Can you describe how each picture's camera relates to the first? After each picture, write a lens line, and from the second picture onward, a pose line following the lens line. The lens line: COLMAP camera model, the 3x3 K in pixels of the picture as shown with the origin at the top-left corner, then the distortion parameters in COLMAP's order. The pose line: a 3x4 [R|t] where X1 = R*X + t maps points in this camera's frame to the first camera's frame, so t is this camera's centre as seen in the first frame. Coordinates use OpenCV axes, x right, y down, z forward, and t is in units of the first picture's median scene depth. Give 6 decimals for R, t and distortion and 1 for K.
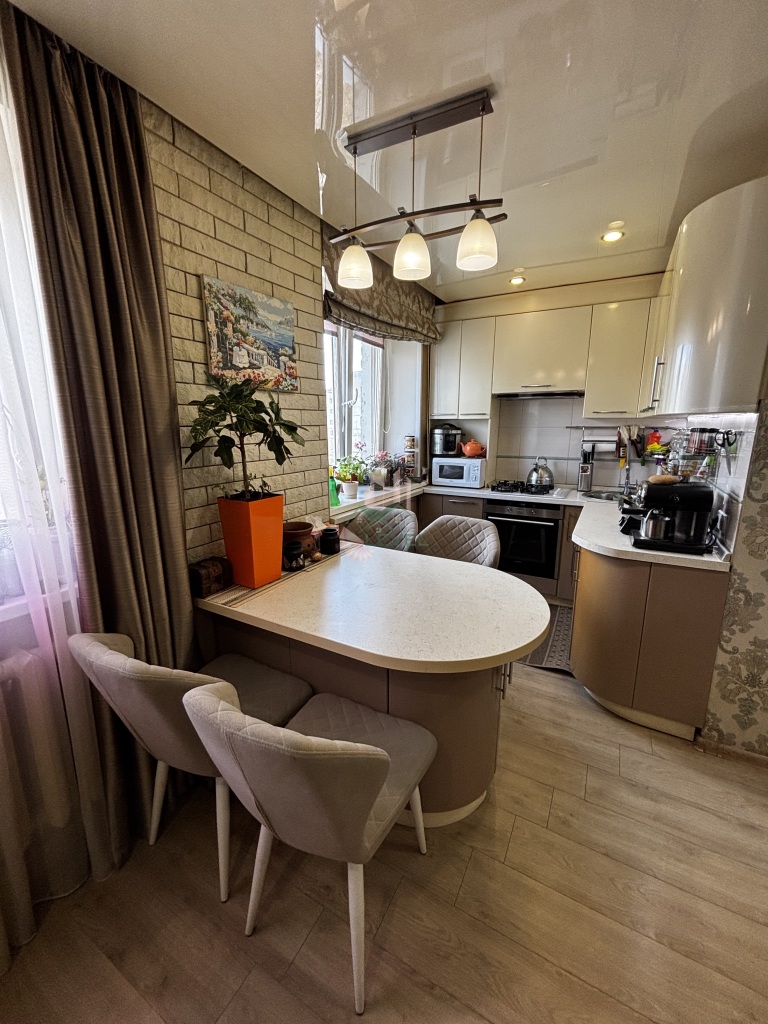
lens RADIAL K [[412.0, 0, 384.0], [0, 412.0, 513.1], [0, 0, 1]] dist [-0.000437, 0.000144]
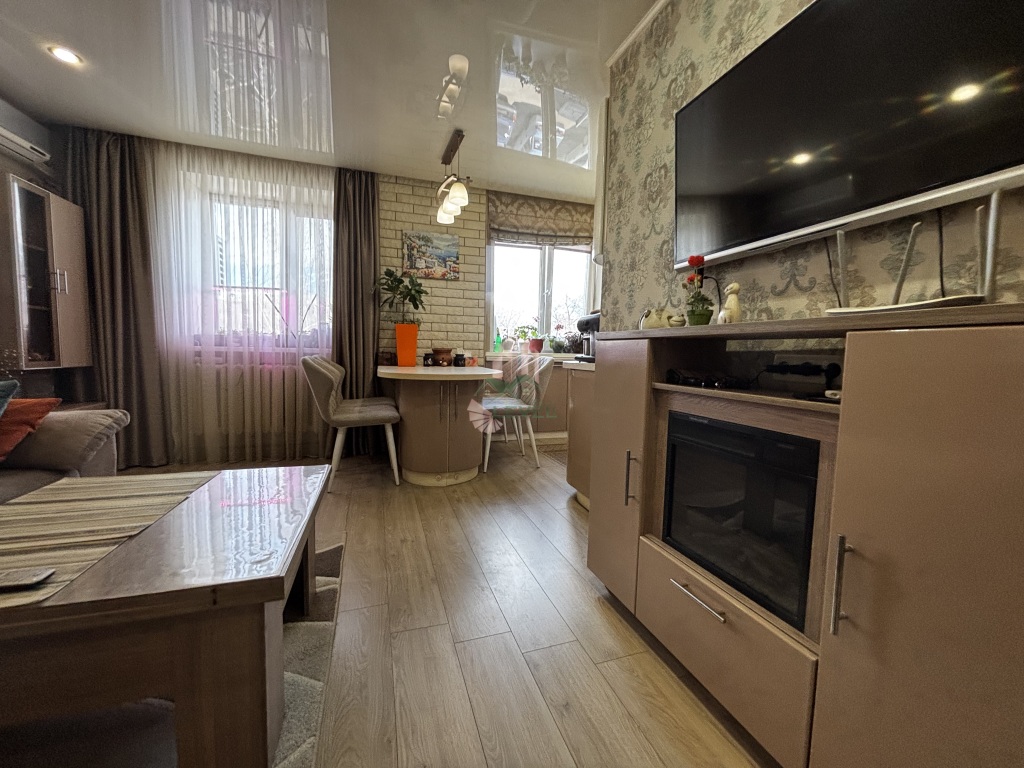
lens RADIAL K [[412.0, 0, 512.1], [0, 412.0, 385.6], [0, 0, 1]] dist [-0.000437, 0.000144]
pose [[0.737342, 0.075149, -0.671326, 1.286063], [-0.164669, 0.983809, -0.070733, 0.276057], [0.655142, 0.162701, 0.737779, -0.142210]]
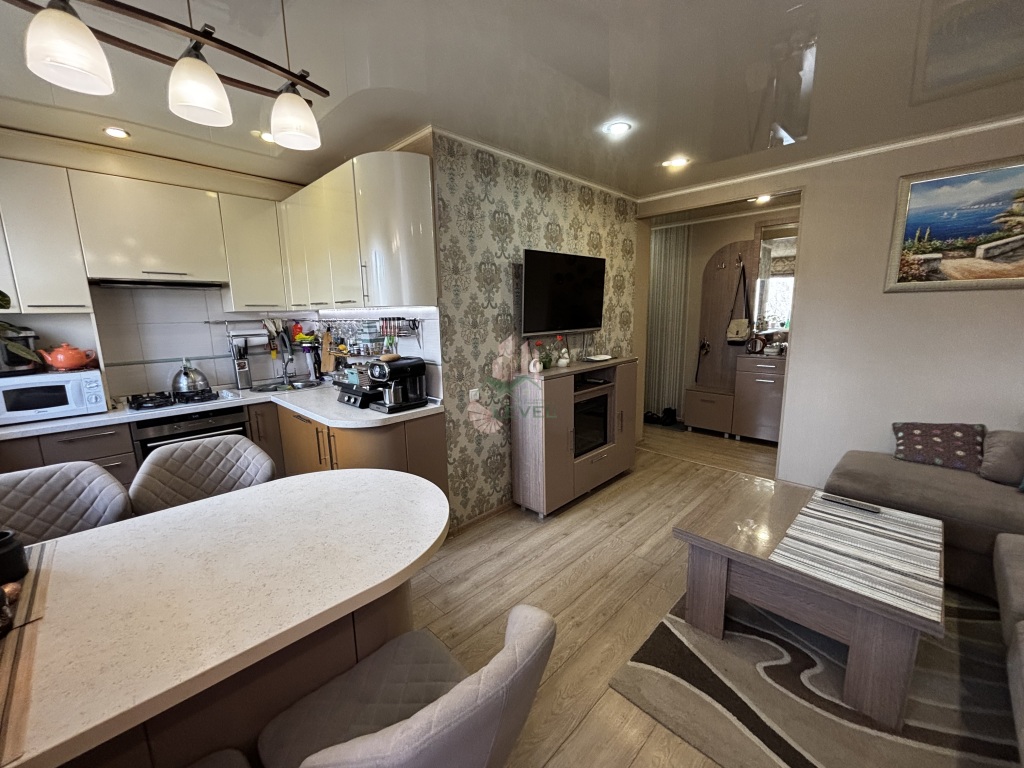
lens RADIAL K [[412.0, 0, 510.7], [0, 412.0, 385.9], [0, 0, 1]] dist [-0.000437, 0.000144]
pose [[0.268488, -0.173038, 0.947614, -0.413493], [0.222266, 0.968317, 0.113844, -0.052839], [-0.937290, 0.180057, 0.298442, 0.257046]]
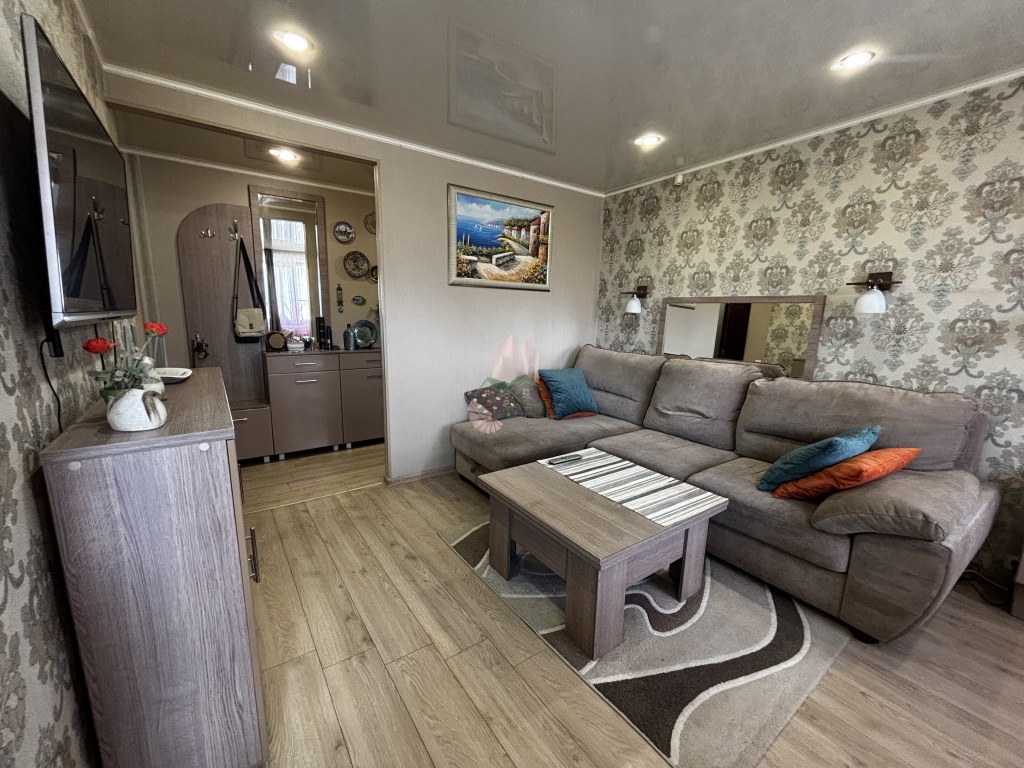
lens RADIAL K [[412.0, 0, 510.8], [0, 412.0, 384.6], [0, 0, 1]] dist [-0.000437, 0.000144]
pose [[-0.906614, -0.084518, 0.413410, 0.365162], [0.075231, 0.931661, 0.355454, -0.106508], [-0.415200, 0.353361, -0.838299, 0.795849]]
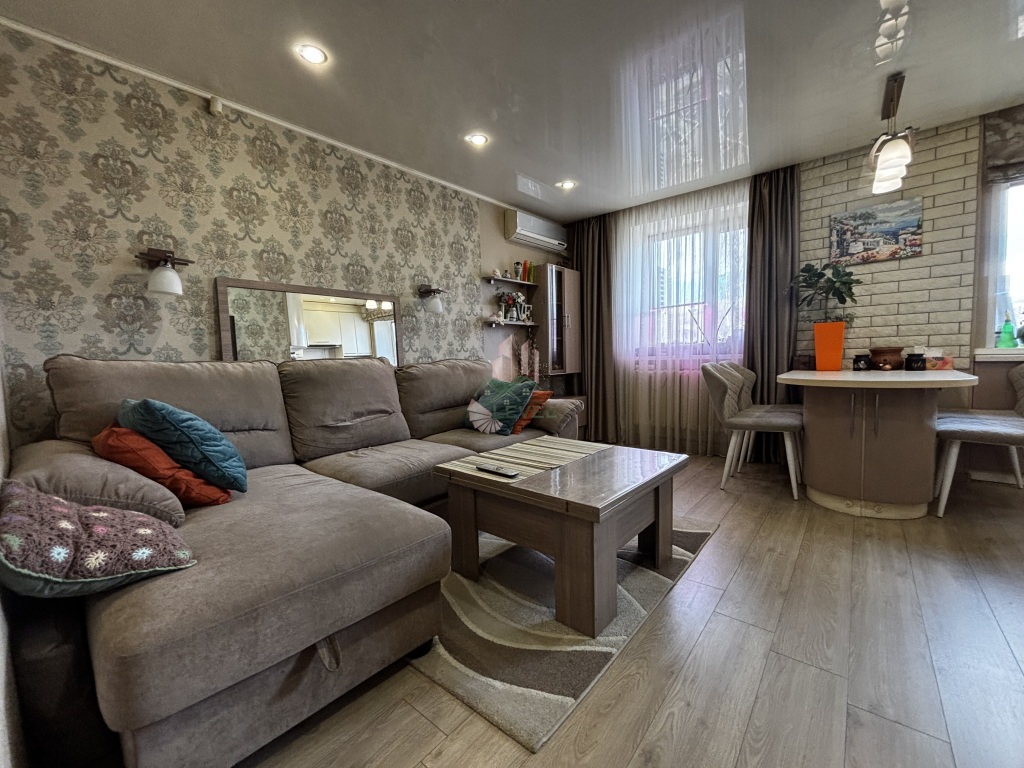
lens RADIAL K [[412.0, 0, 511.4], [0, 412.0, 386.0], [0, 0, 1]] dist [-0.000437, 0.000144]
pose [[-0.189959, 0.077045, -0.978764, 1.496065], [-0.178015, 0.977689, 0.111510, 0.238878], [0.965519, 0.195417, -0.172005, -0.016042]]
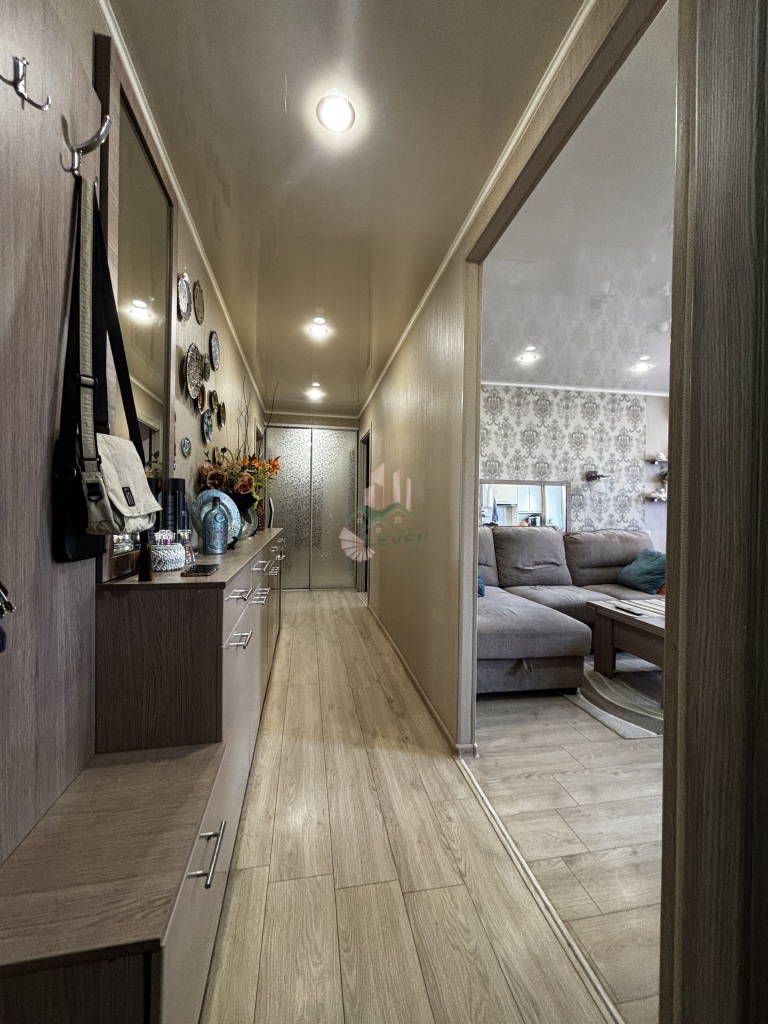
lens RADIAL K [[412.0, 0, 384.1], [0, 412.0, 514.3], [0, 0, 1]] dist [-0.000437, 0.000144]
pose [[-0.766679, 0.001577, -0.642028, 2.149048], [-0.144568, 0.973892, 0.175029, 0.088703], [0.625542, 0.227008, -0.746434, 0.273747]]
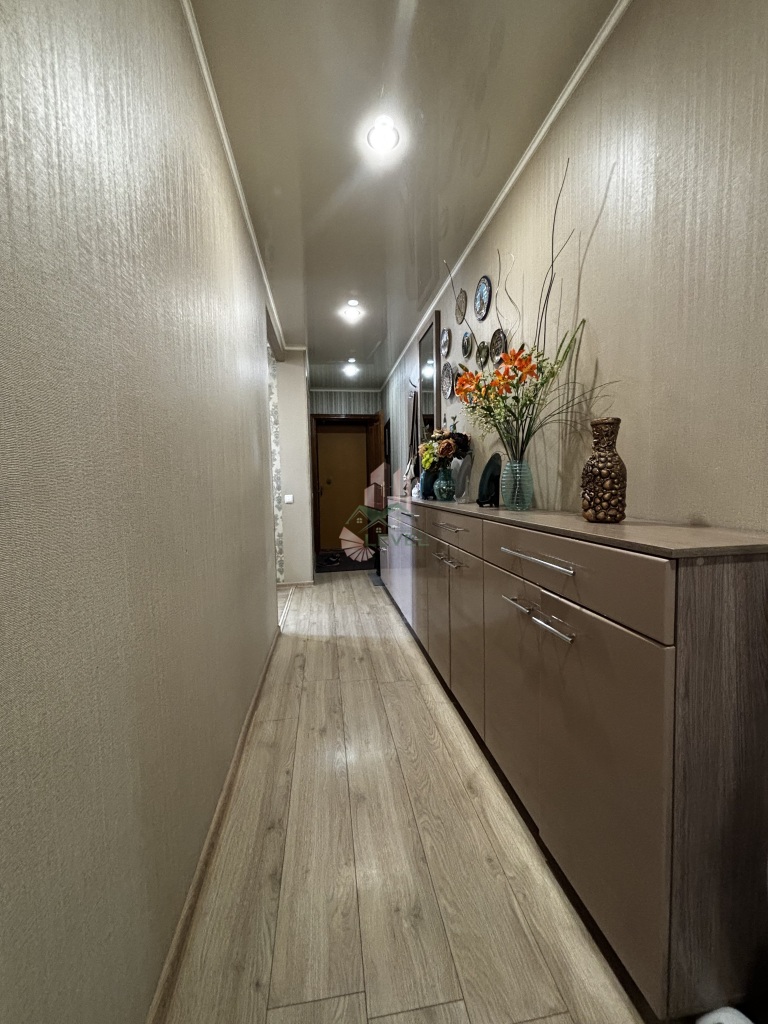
lens RADIAL K [[412.0, 0, 388.2], [0, 412.0, 508.3], [0, 0, 1]] dist [-0.000437, 0.000144]
pose [[0.786917, -0.055543, 0.614553, 0.855132], [0.151551, 0.982832, -0.105229, 0.543058], [-0.598158, 0.175943, 0.781825, -1.646097]]
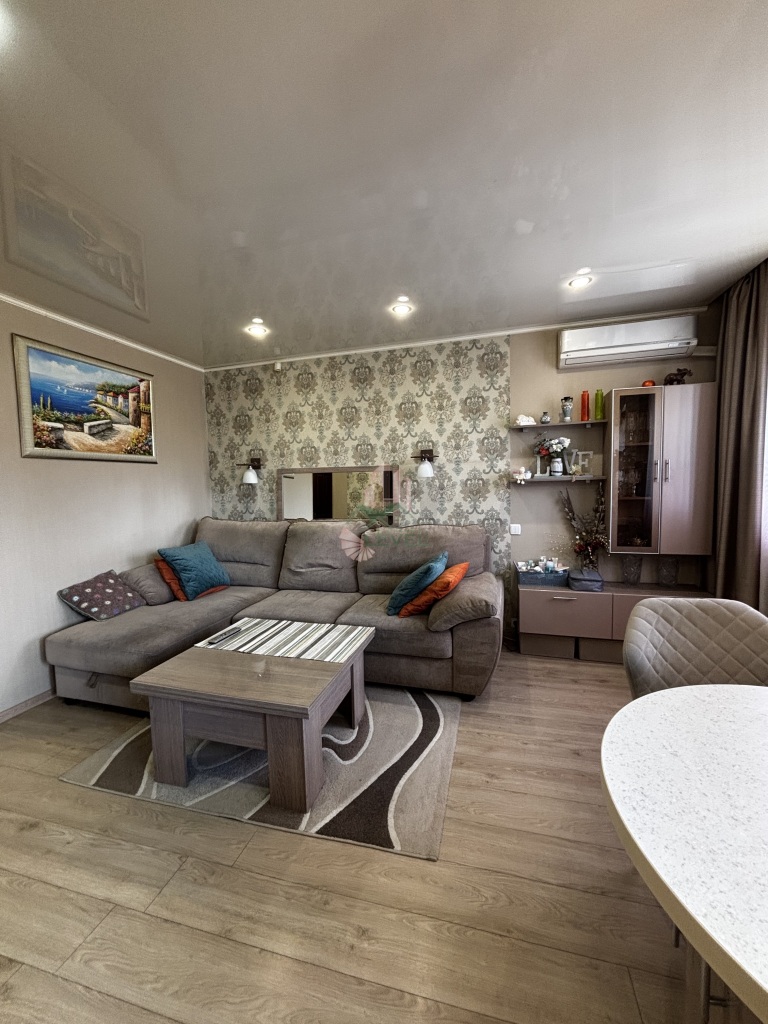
lens RADIAL K [[412.0, 0, 383.4], [0, 412.0, 511.8], [0, 0, 1]] dist [-0.000437, 0.000144]
pose [[-0.969083, 0.046484, -0.242318, 0.523999], [-0.022814, 0.961004, 0.275592, -0.126720], [0.245679, 0.272599, -0.930232, 0.890754]]
